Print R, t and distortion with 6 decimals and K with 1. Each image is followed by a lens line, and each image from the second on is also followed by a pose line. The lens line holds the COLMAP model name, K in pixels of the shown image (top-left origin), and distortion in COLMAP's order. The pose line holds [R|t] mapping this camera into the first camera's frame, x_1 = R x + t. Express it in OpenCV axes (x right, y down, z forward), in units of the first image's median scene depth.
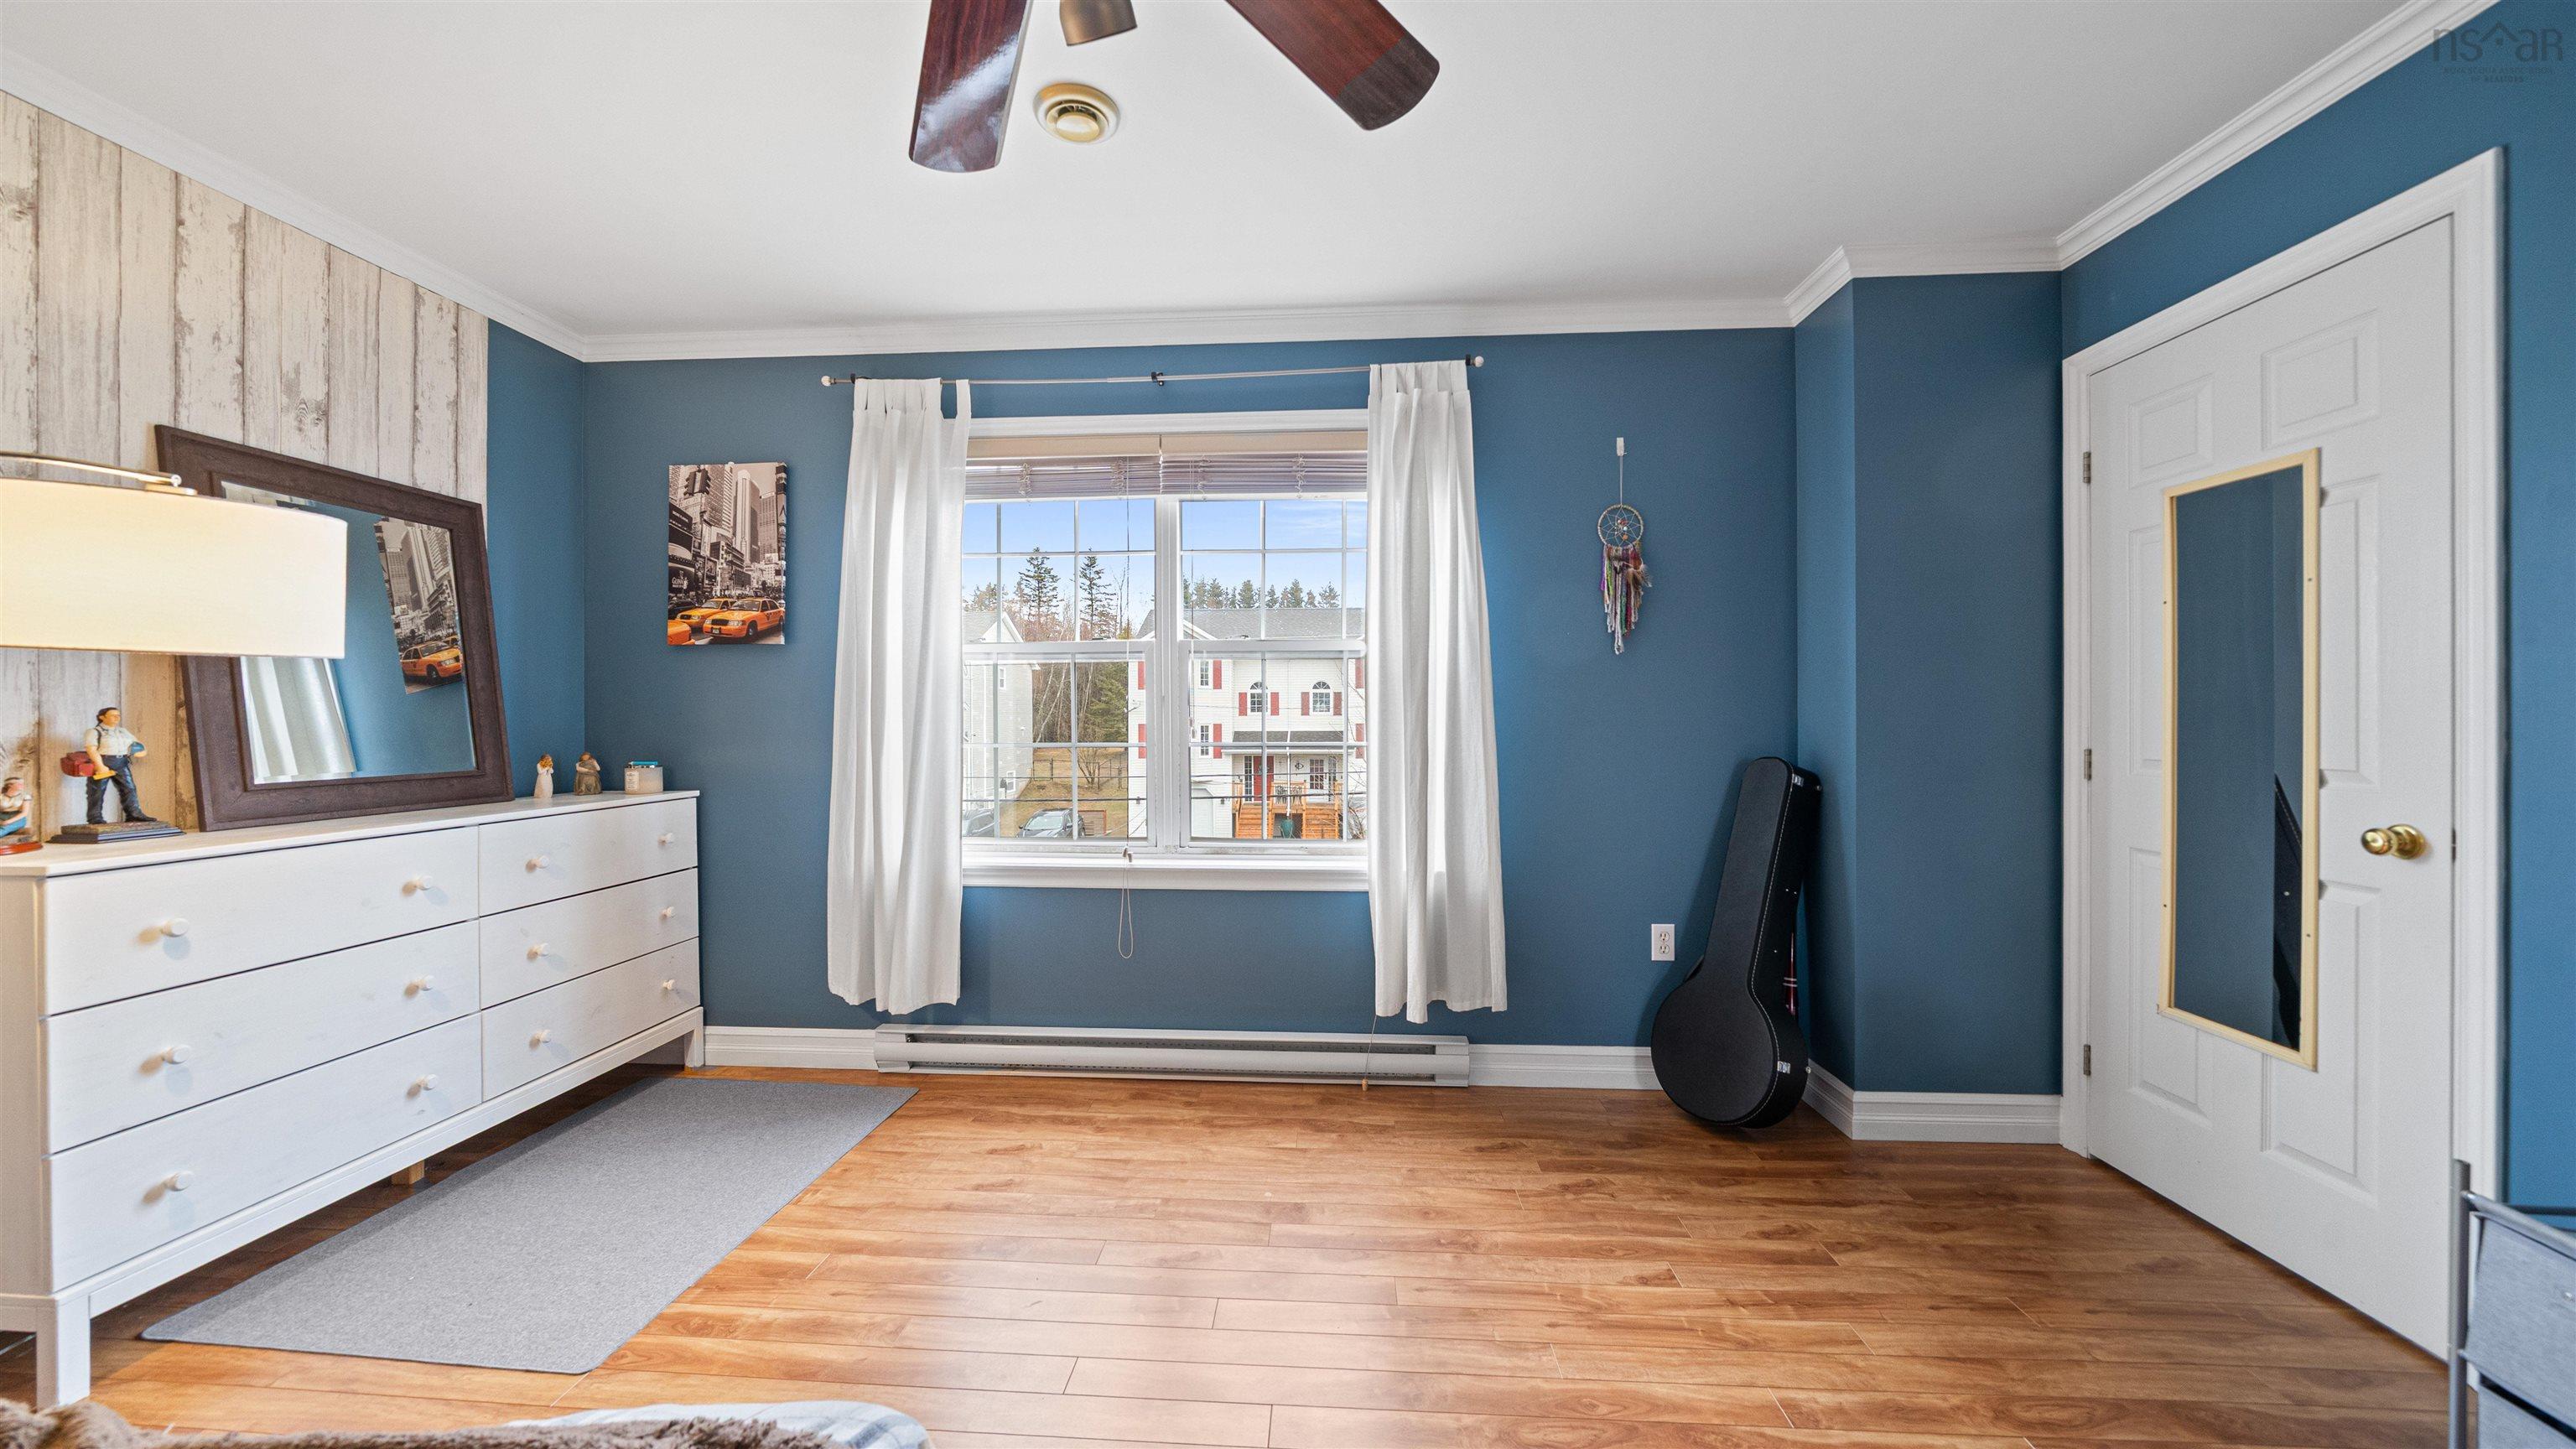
lens RADIAL K [[894.7, 0, 1274.0], [0, 894.7, 717.5], [0, 0, 1]] dist [-0.002712, 0.000137]
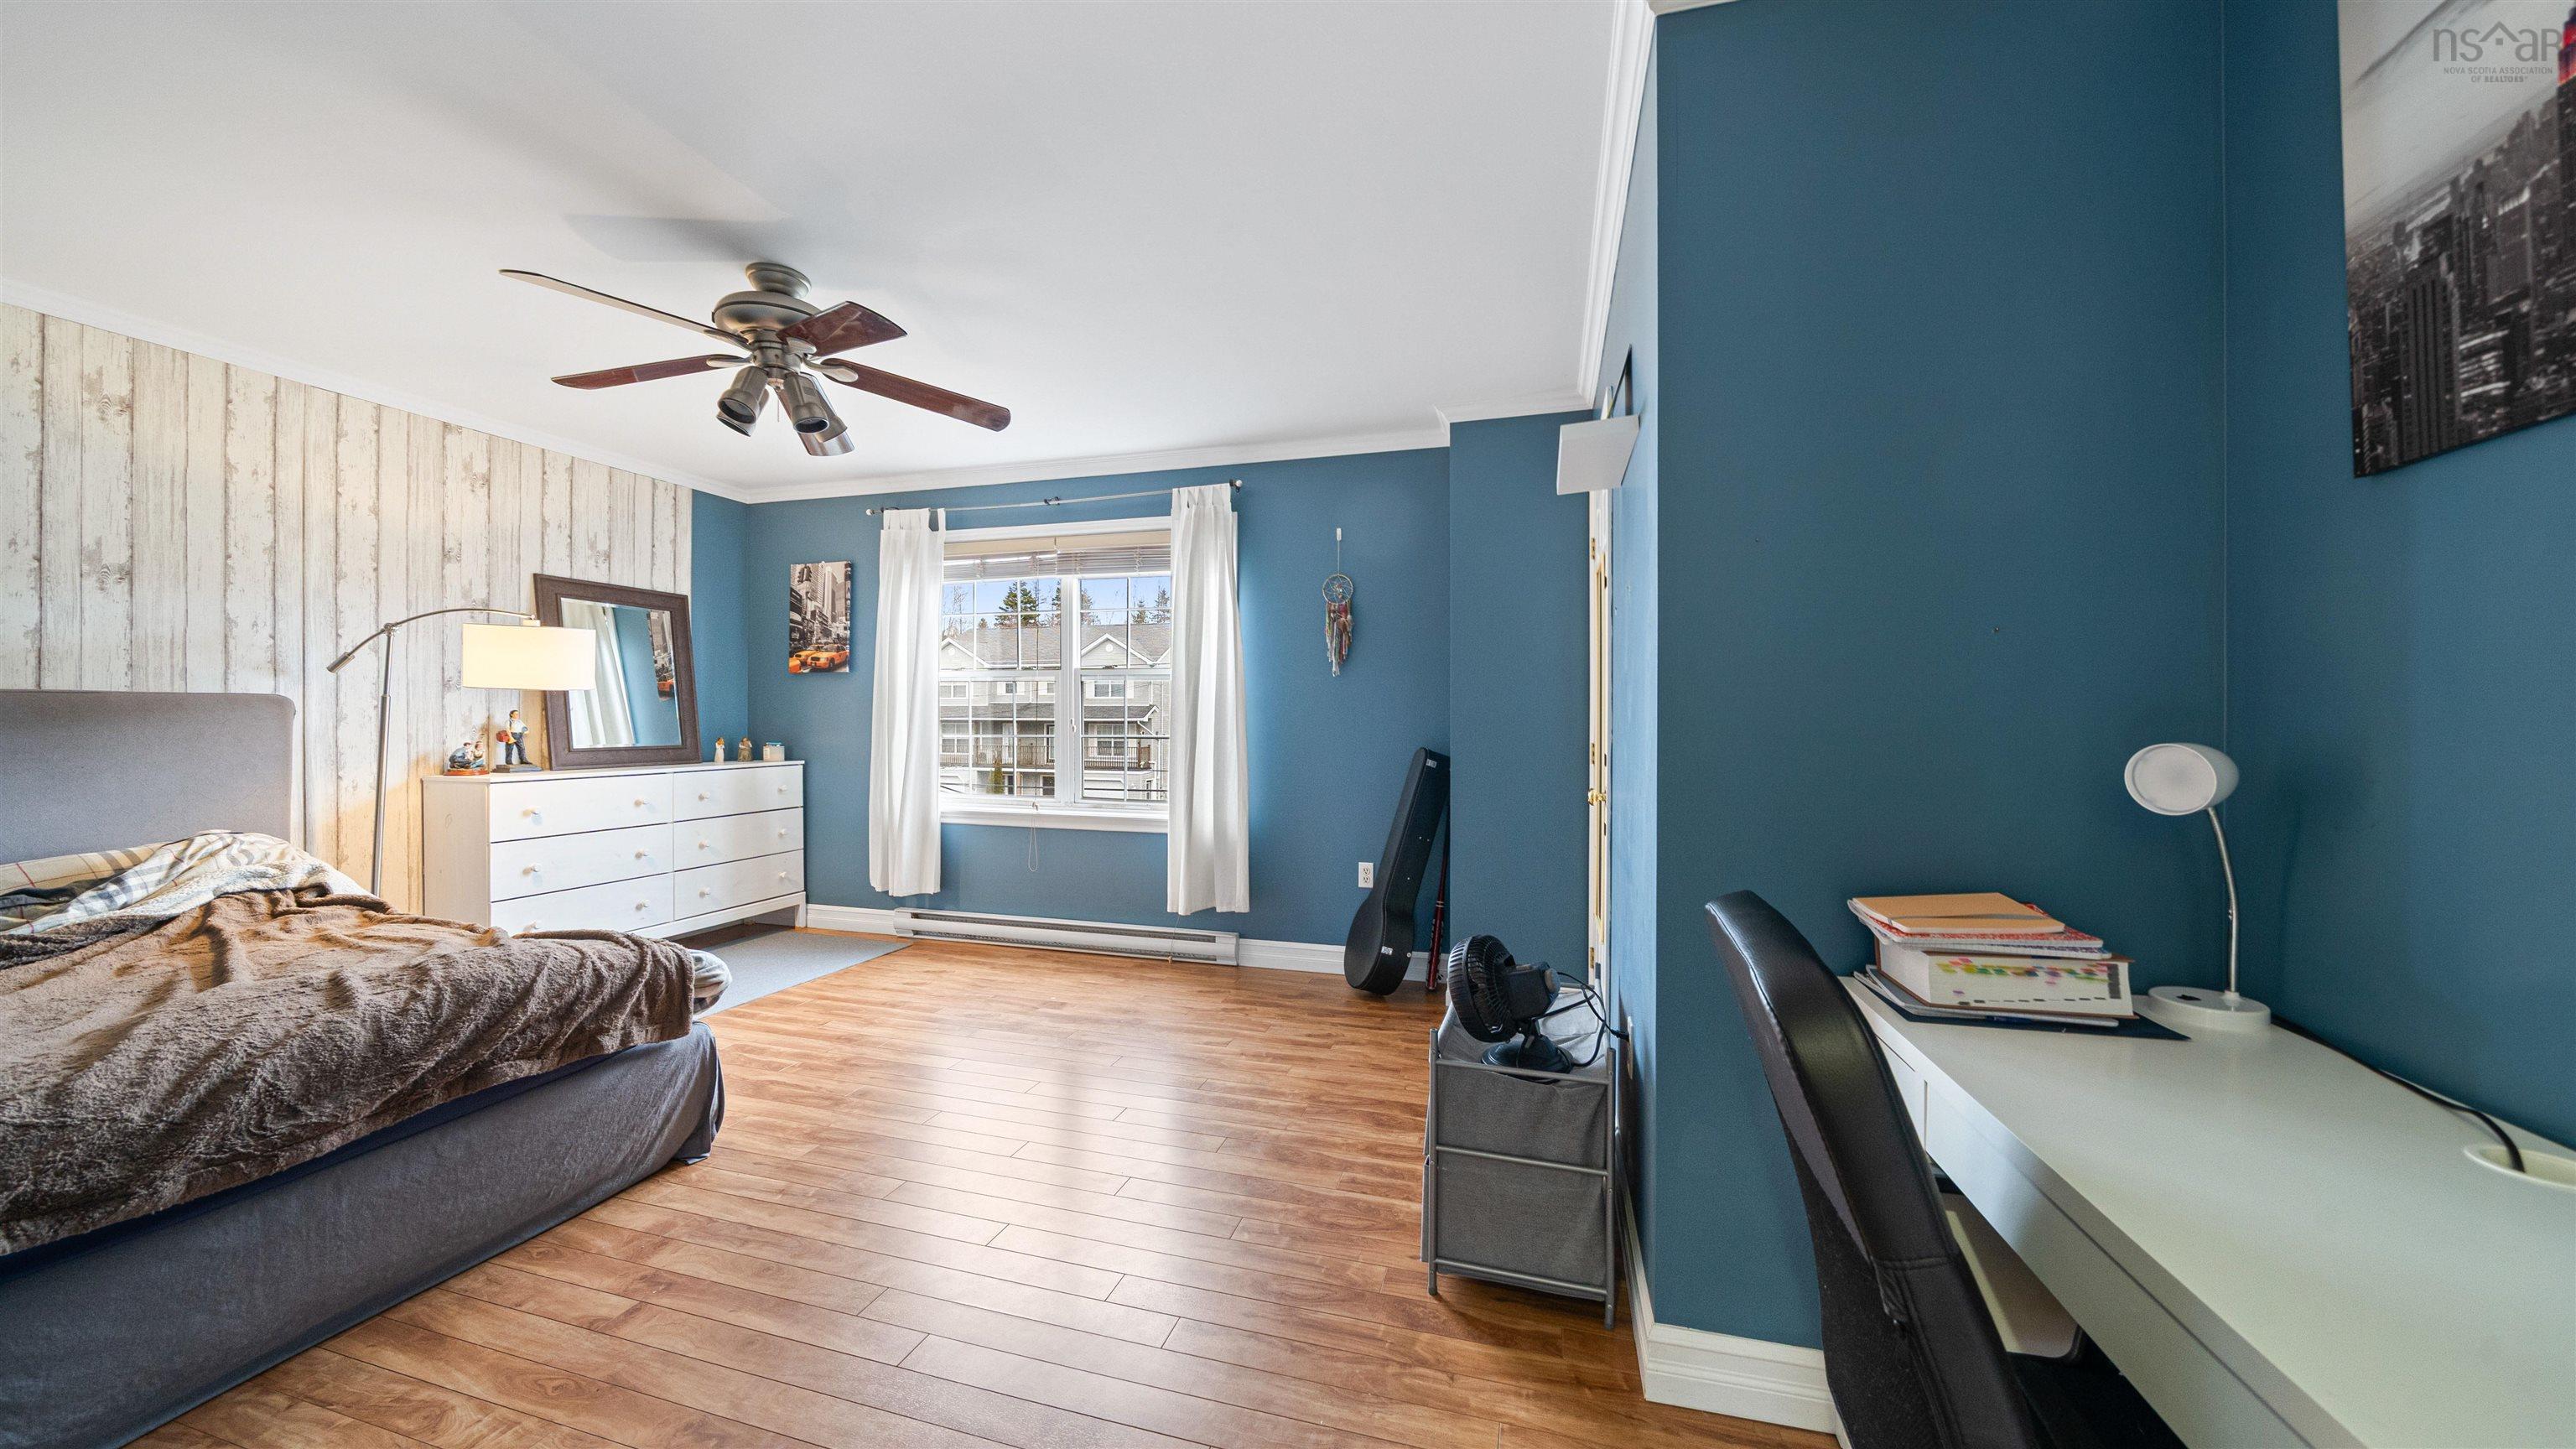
lens RADIAL K [[894.7, 0, 1293.5], [0, 894.7, 721.4], [0, 0, 1]] dist [-0.002712, 0.000137]
pose [[0.975787, 0.006263, -0.218633, 0.652587], [-0.005541, 0.999977, 0.003917, -0.002947], [0.218653, -0.002611, 0.975799, -0.452633]]
